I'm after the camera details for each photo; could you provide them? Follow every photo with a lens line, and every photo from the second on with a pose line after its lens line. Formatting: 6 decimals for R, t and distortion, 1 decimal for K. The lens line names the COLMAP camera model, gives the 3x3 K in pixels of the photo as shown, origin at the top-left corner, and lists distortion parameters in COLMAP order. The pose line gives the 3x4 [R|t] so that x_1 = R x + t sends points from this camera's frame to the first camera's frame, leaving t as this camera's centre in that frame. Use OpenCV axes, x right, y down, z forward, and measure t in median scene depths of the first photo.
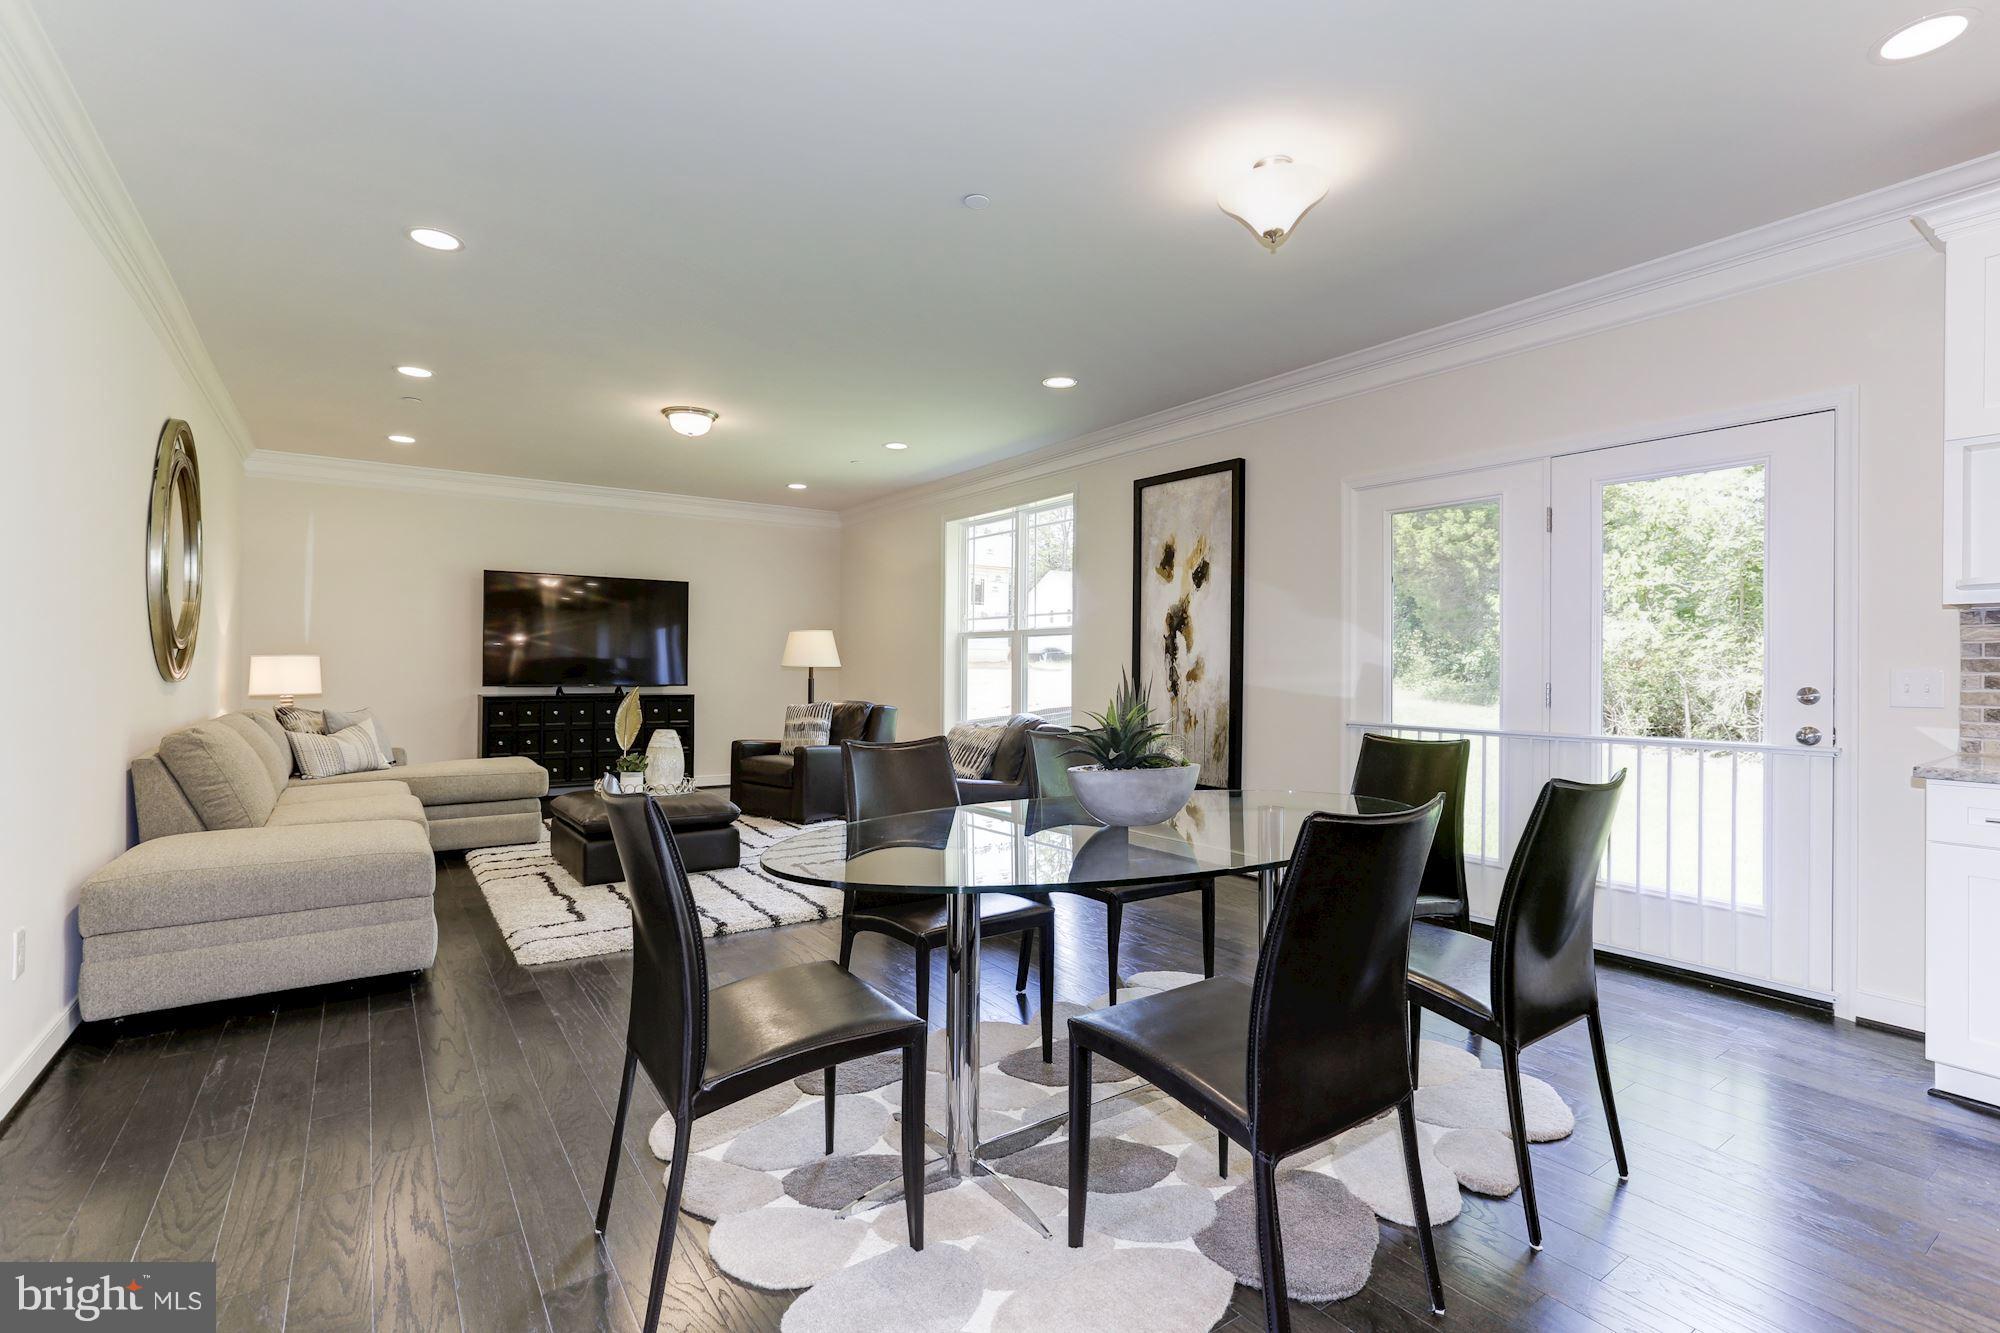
lens RADIAL K [[920.3, 0, 1005.1], [0, 920.3, 661.0], [0, 0, 1]] dist [-0.027528, 0.016772]
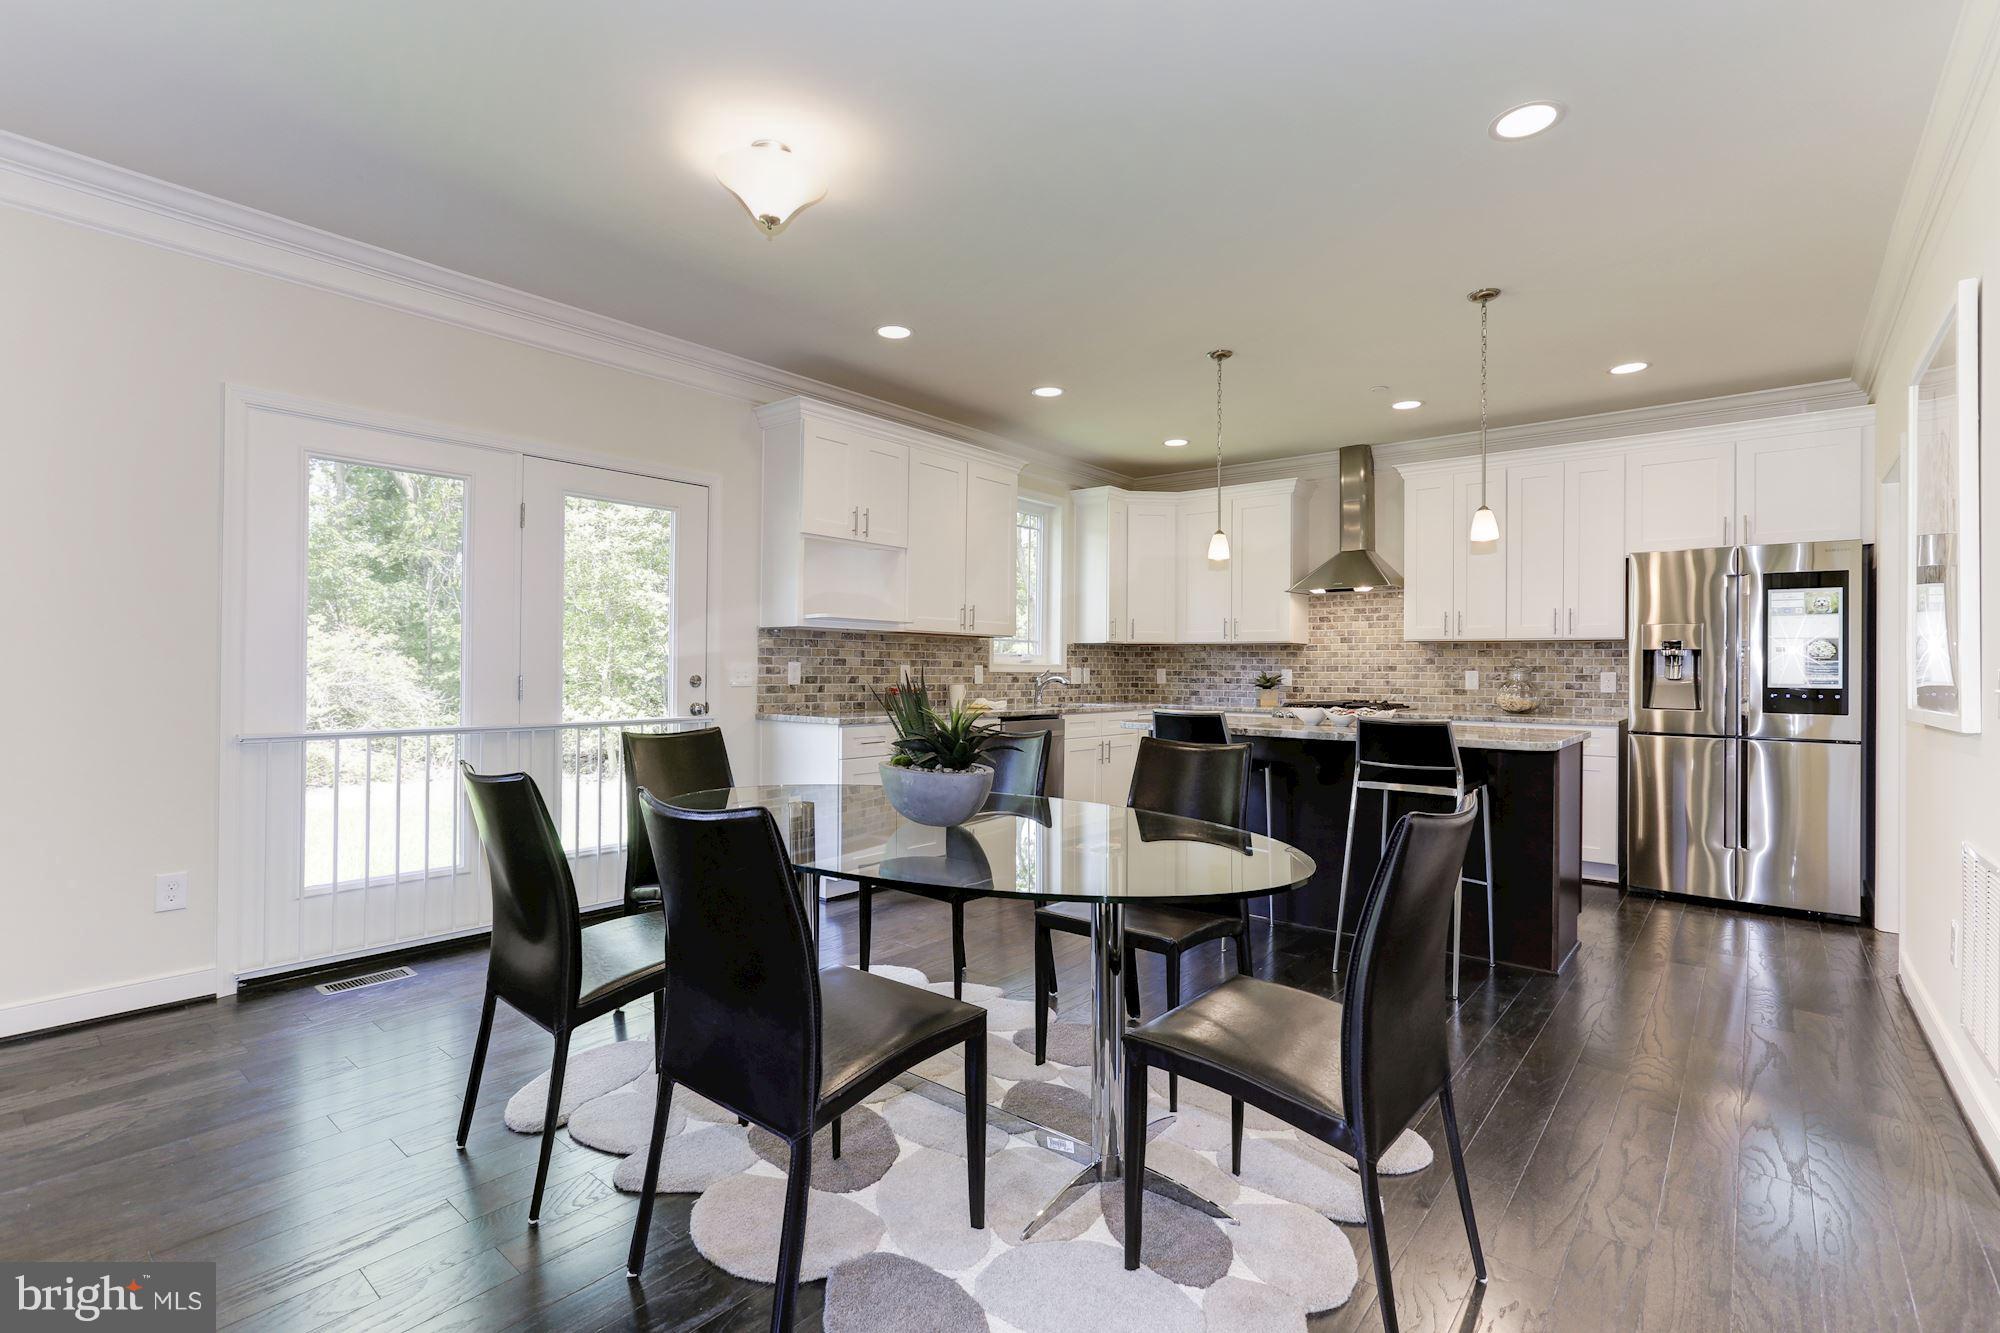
lens RADIAL K [[920.3, 0, 1010.4], [0, 920.3, 663.0], [0, 0, 1]] dist [-0.027528, 0.016772]
pose [[-0.264241, -0.005837, 0.964439, -0.376333], [-0.018240, 0.999833, 0.001054, -0.000326], [-0.964284, -0.017313, -0.264304, 0.530067]]
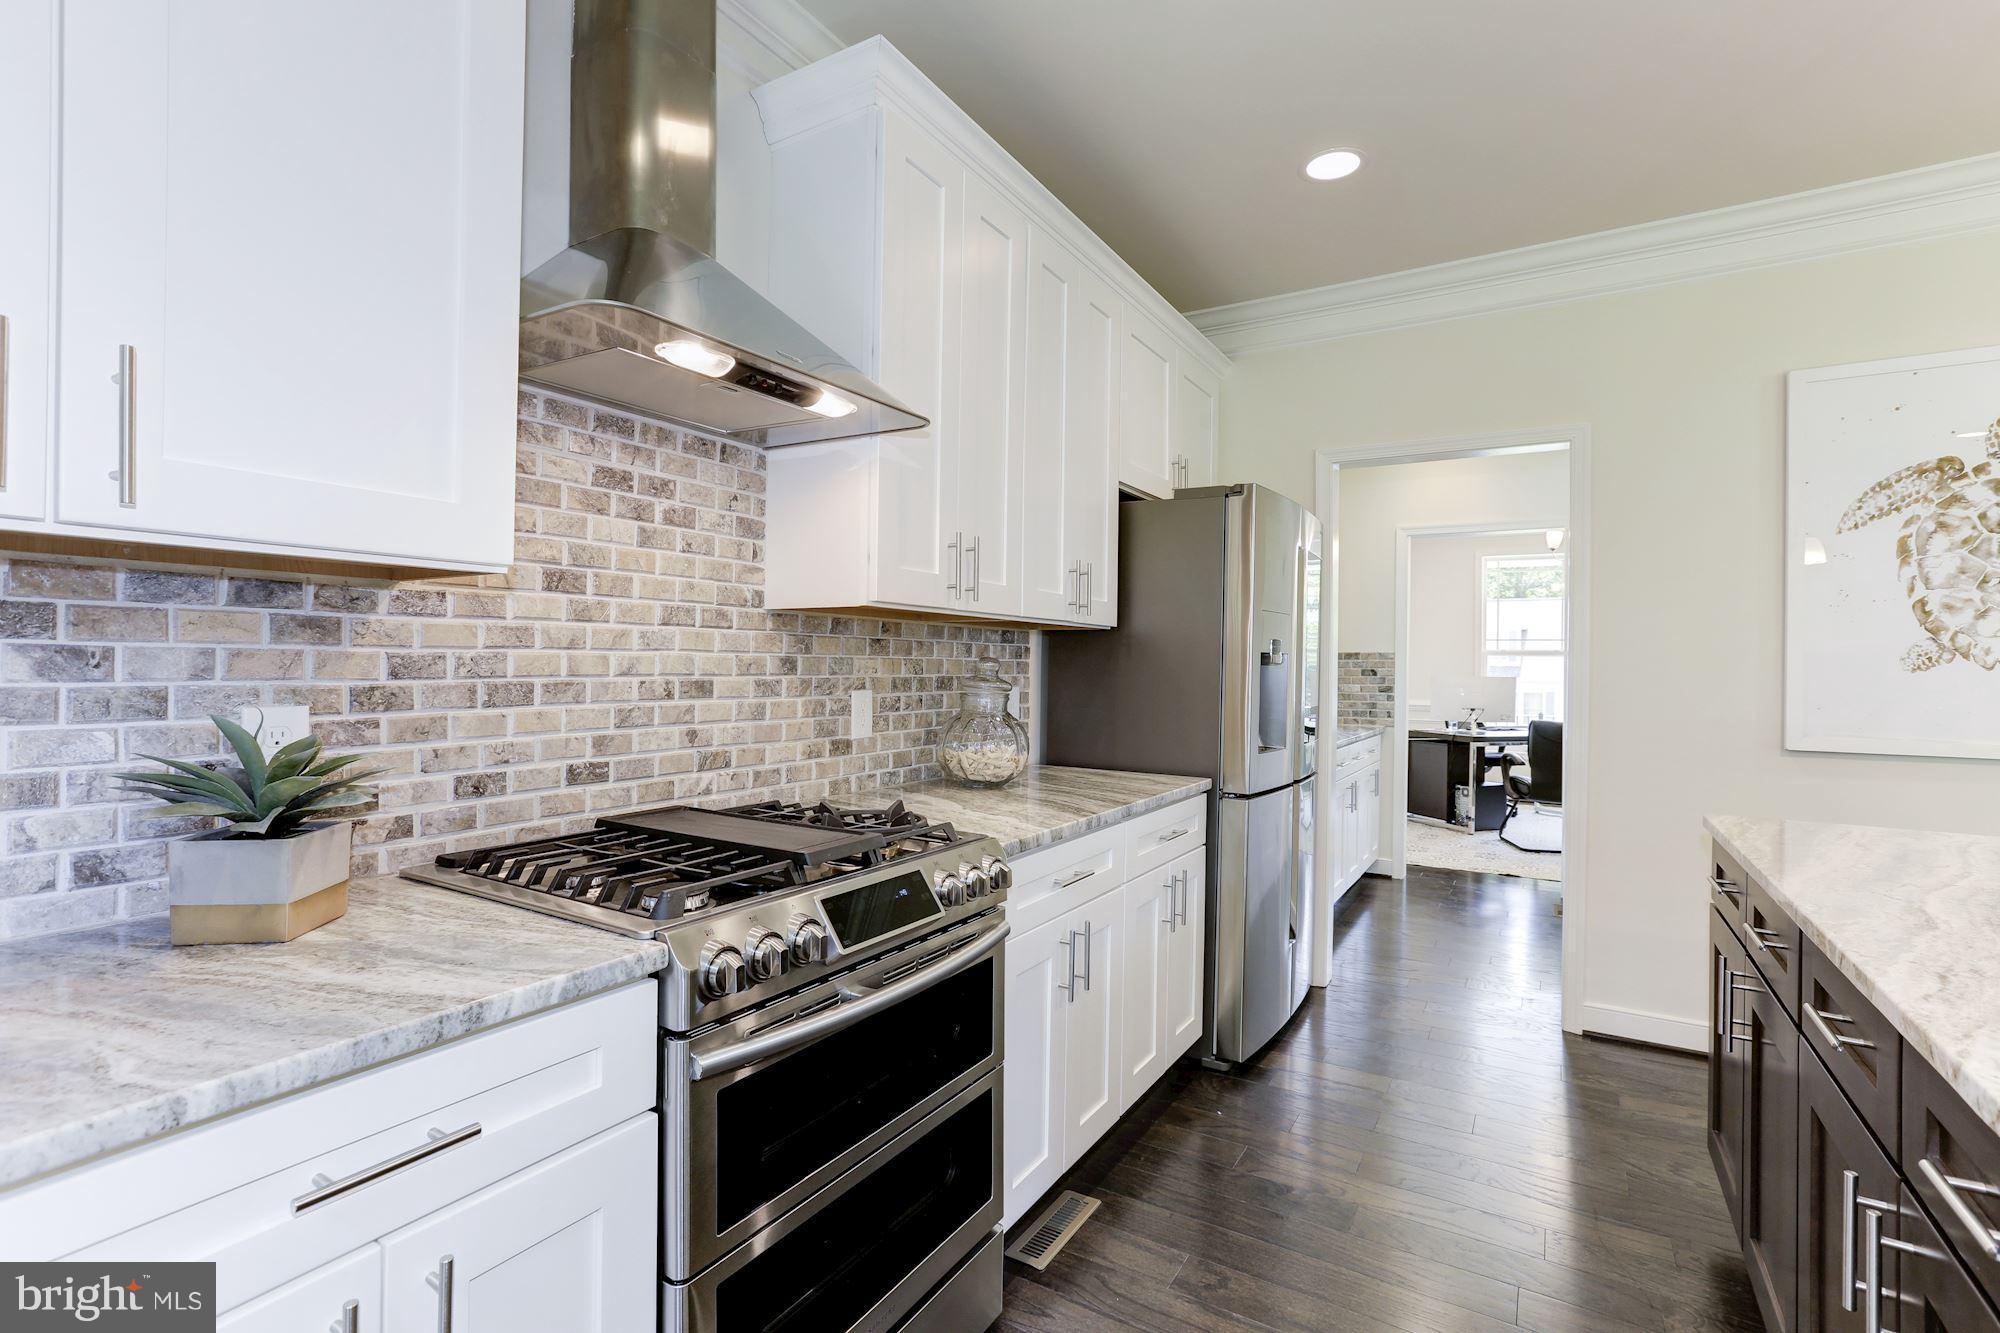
lens RADIAL K [[920.3, 0, 999.5], [0, 920.3, 661.1], [0, 0, 1]] dist [-0.027528, 0.016772]
pose [[-0.916339, -0.022461, -0.399773, 0.662981], [-0.019002, 0.999740, -0.012613, -0.009492], [0.399953, -0.003962, -0.916527, 0.122837]]
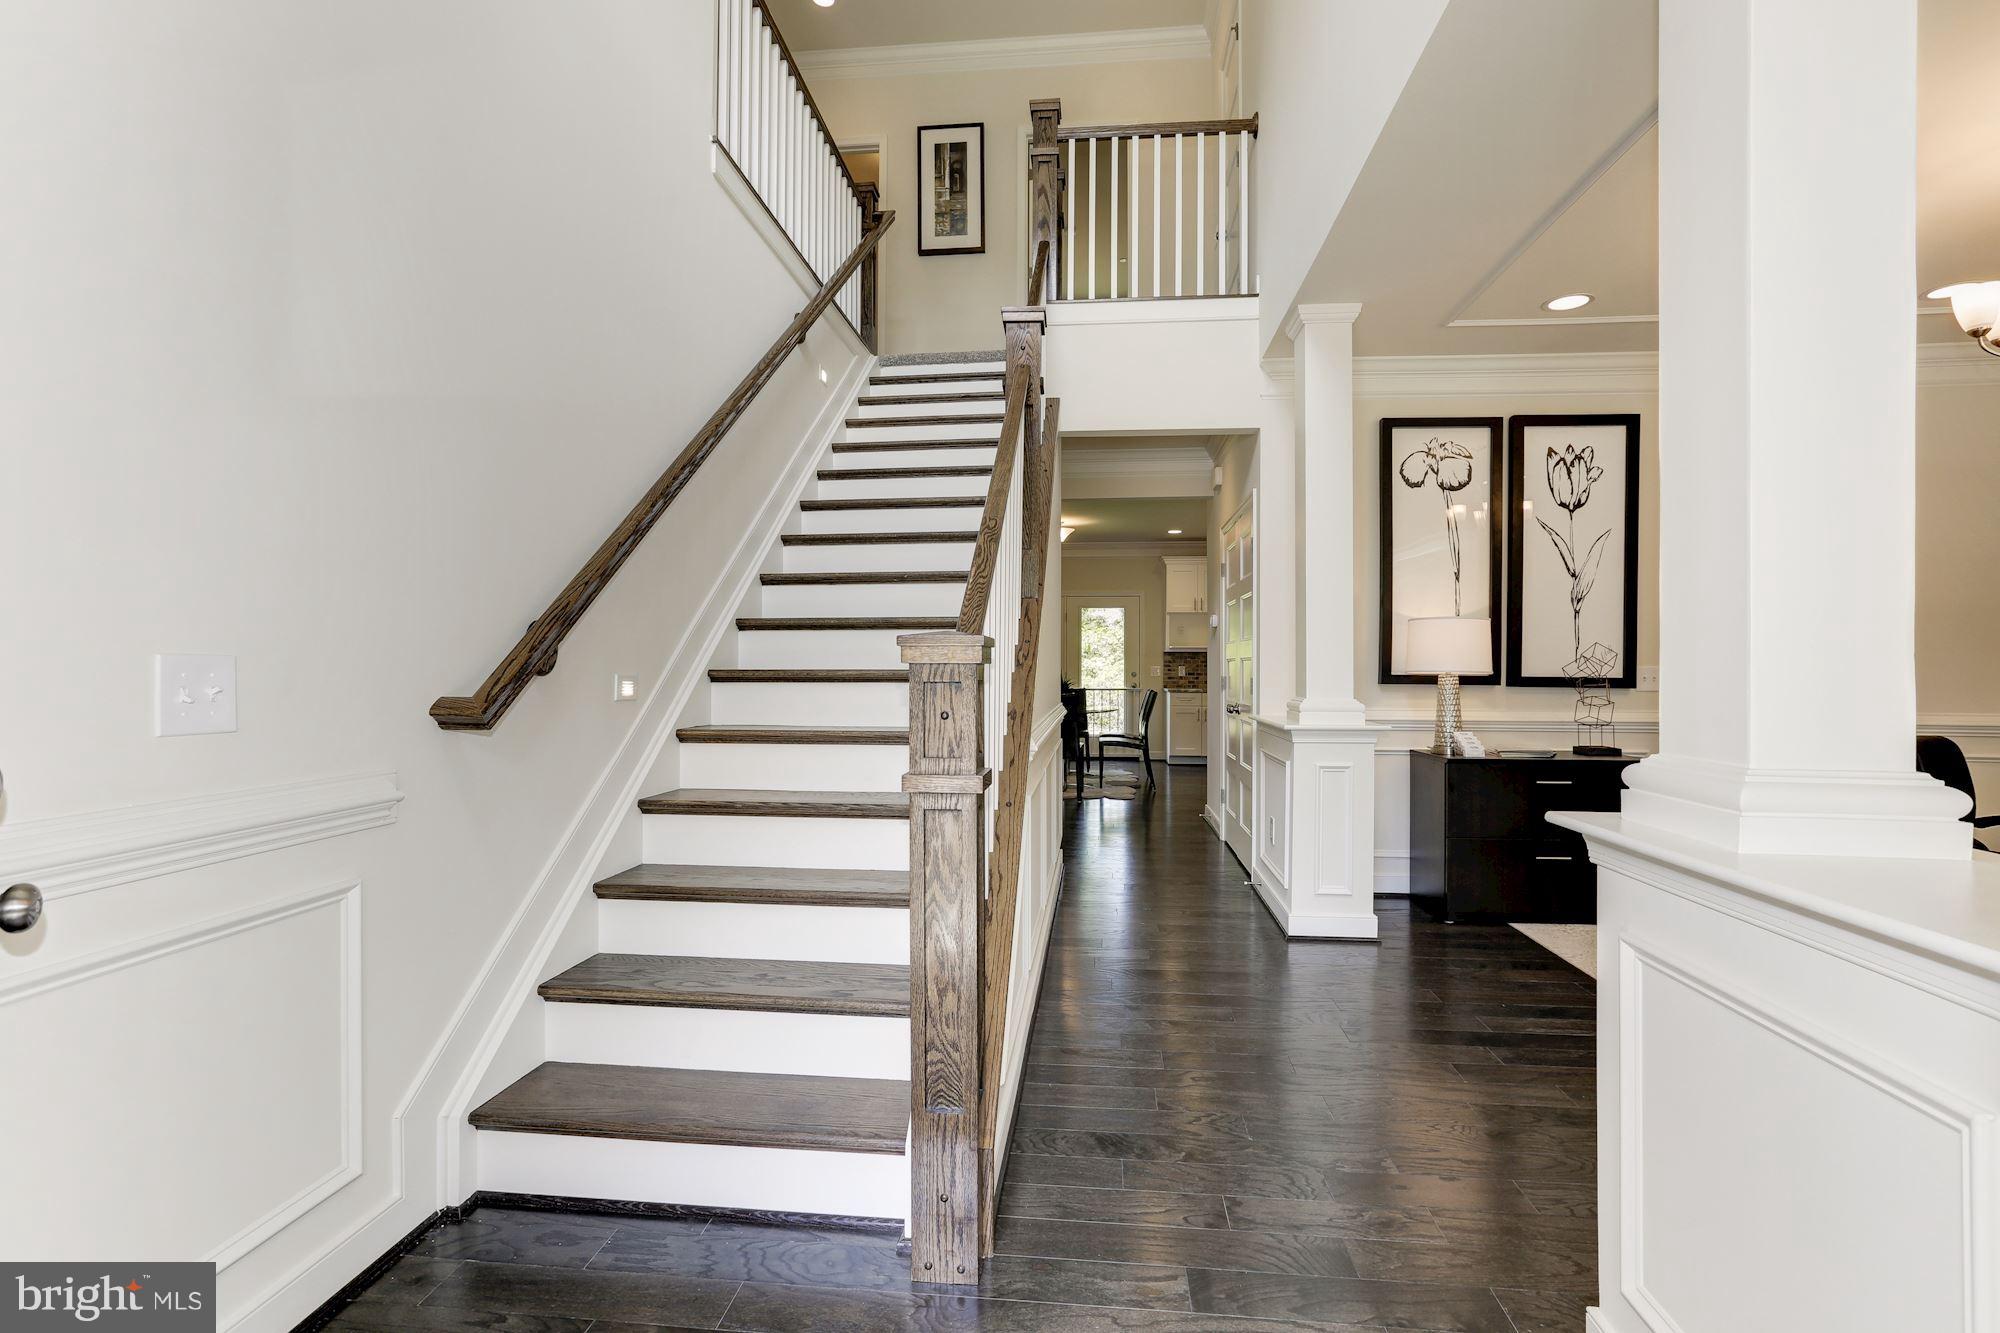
lens RADIAL K [[920.3, 0, 1000.5], [0, 920.3, 670.2], [0, 0, 1]] dist [-0.027528, 0.016772]
pose [[0.661138, -0.004067, 0.750254, -1.312977], [-0.003570, 0.999957, 0.008566, -0.004552], [-0.750256, -0.008342, 0.661095, -0.607777]]
